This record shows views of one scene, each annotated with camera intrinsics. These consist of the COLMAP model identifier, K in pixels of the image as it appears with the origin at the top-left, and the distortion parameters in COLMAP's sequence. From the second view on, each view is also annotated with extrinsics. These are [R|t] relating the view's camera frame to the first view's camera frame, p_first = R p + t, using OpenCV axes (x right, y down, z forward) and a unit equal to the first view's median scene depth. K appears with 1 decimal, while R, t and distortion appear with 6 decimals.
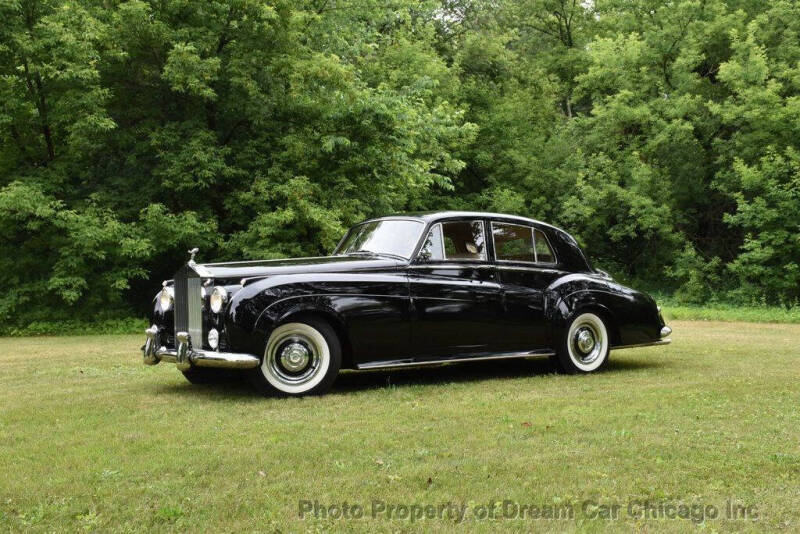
lens RADIAL K [[989.9, 0, 400.0], [0, 989.9, 267.0], [0, 0, 1]] dist [0.031557, 0.391722]
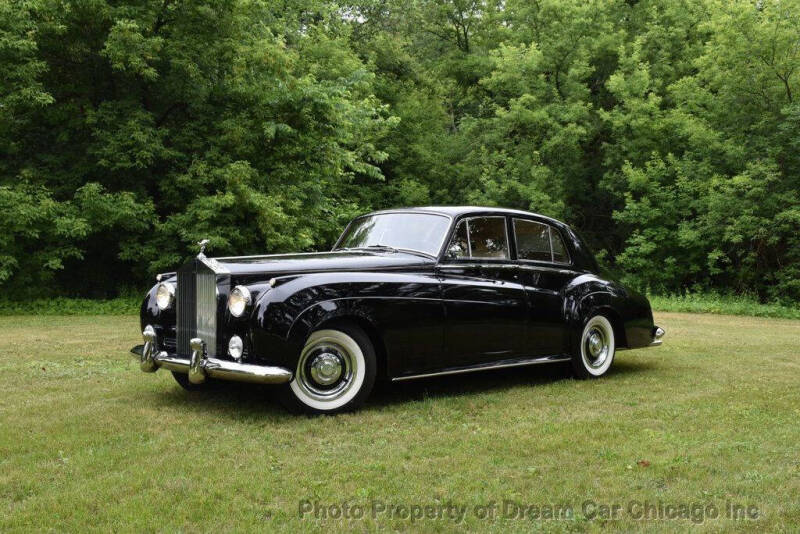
lens RADIAL K [[874.6, 0, 400.0], [0, 874.6, 267.0], [0, 0, 1]] dist [-0.017213, 0.251563]
pose [[0.989733, 0.023973, 0.140904, -0.061478], [-0.027197, 0.999409, 0.021002, -0.006638], [-0.140317, -0.024618, 0.989800, 0.092582]]
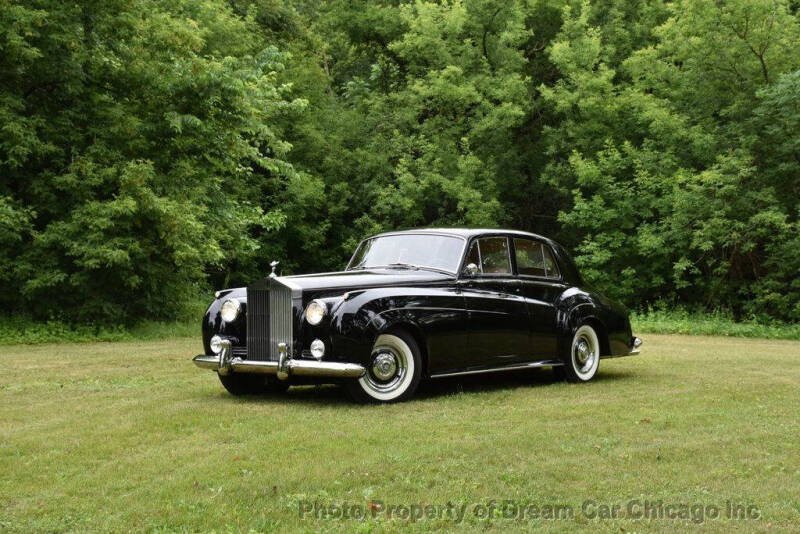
lens RADIAL K [[1311.4, 0, 400.0], [0, 1311.4, 267.0], [0, 0, 1]] dist [0.211761, 0.614557]
pose [[0.960619, 0.016447, 0.277382, -0.194717], [-0.018776, 0.999807, 0.005741, -0.009838], [-0.277234, -0.010722, 0.960743, -0.145443]]
